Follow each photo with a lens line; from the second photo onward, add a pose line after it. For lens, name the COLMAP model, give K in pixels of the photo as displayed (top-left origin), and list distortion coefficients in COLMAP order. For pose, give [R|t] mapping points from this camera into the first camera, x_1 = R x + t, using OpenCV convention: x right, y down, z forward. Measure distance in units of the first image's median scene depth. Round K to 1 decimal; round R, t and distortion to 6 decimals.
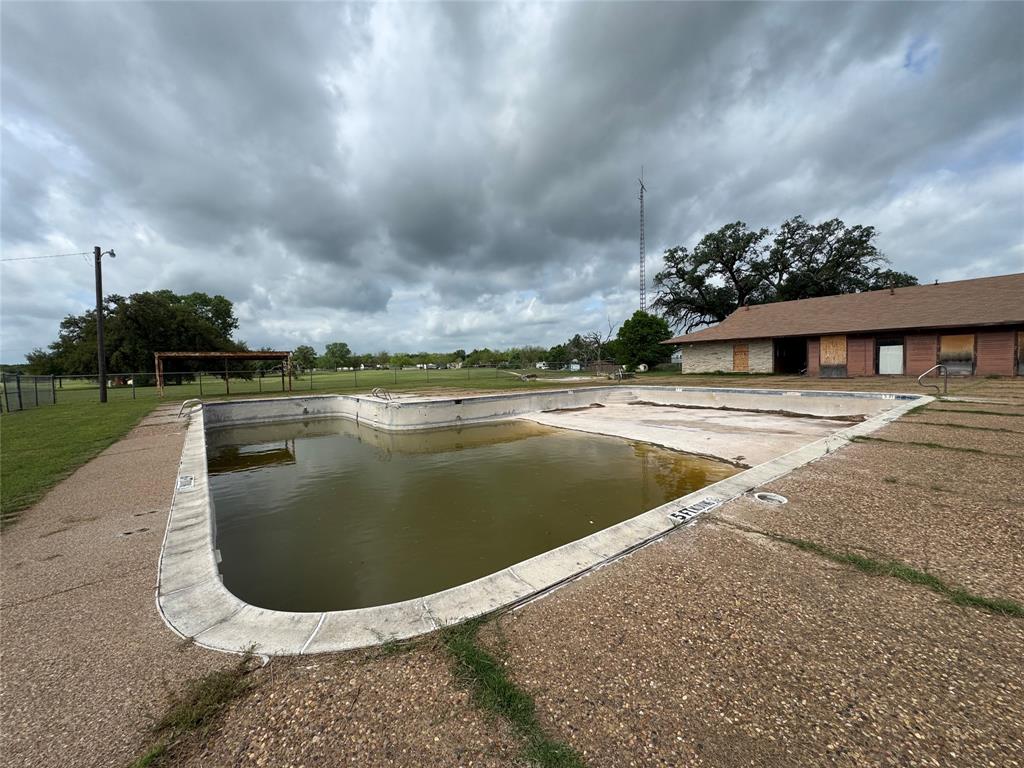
lens RADIAL K [[413.0, 0, 505.5], [0, 413.0, 380.6], [0, 0, 1]] dist [-0.004511, 0.001714]
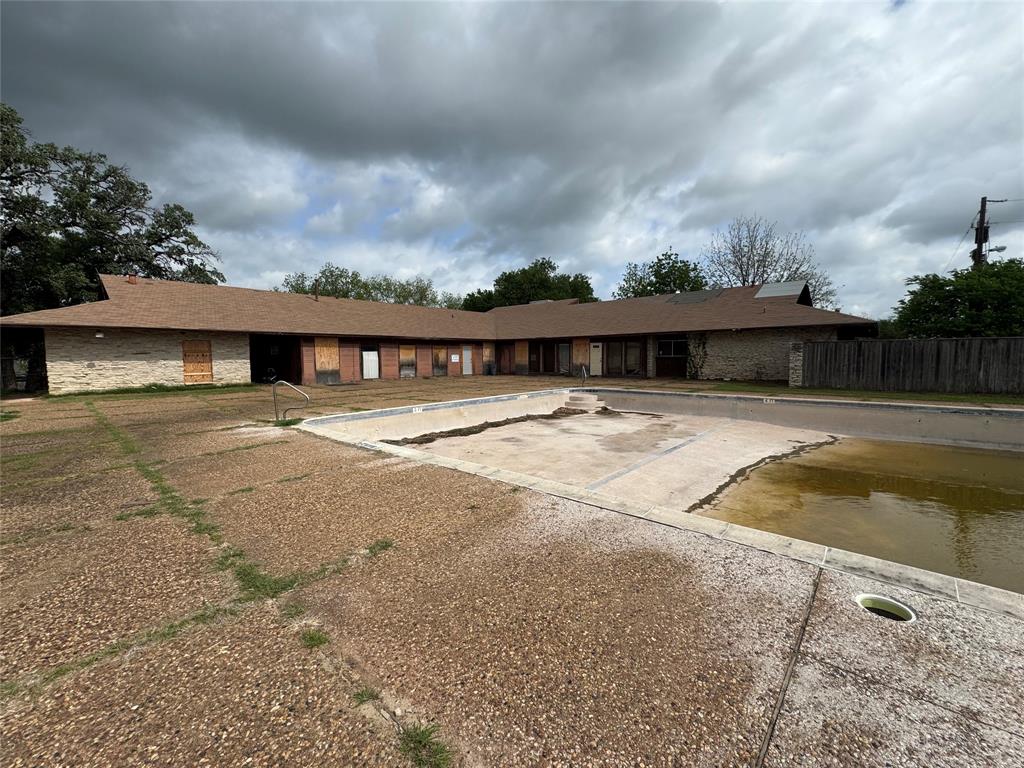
lens RADIAL K [[413.0, 0, 540.2], [0, 413.0, 389.8], [0, 0, 1]] dist [-0.004511, 0.001714]
pose [[-0.230881, -0.052255, 0.971578, -1.256461], [0.053144, 0.996389, 0.066218, -0.217626], [-0.971530, 0.066922, -0.227270, 5.285000]]
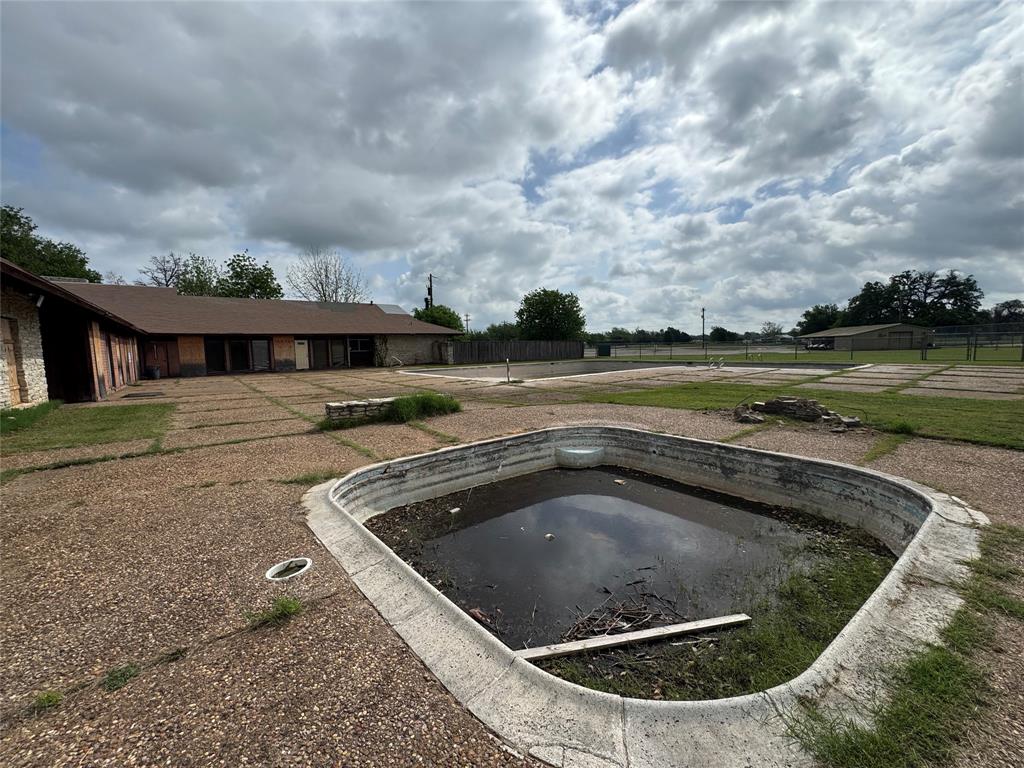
lens RADIAL K [[413.0, 0, 512.8], [0, 413.0, 385.2], [0, 0, 1]] dist [-0.004511, 0.001714]
pose [[-0.998308, 0.057259, -0.010104, 0.457694], [0.055550, 0.990589, 0.125092, -0.334880], [0.017172, 0.124319, -0.992094, 8.595044]]
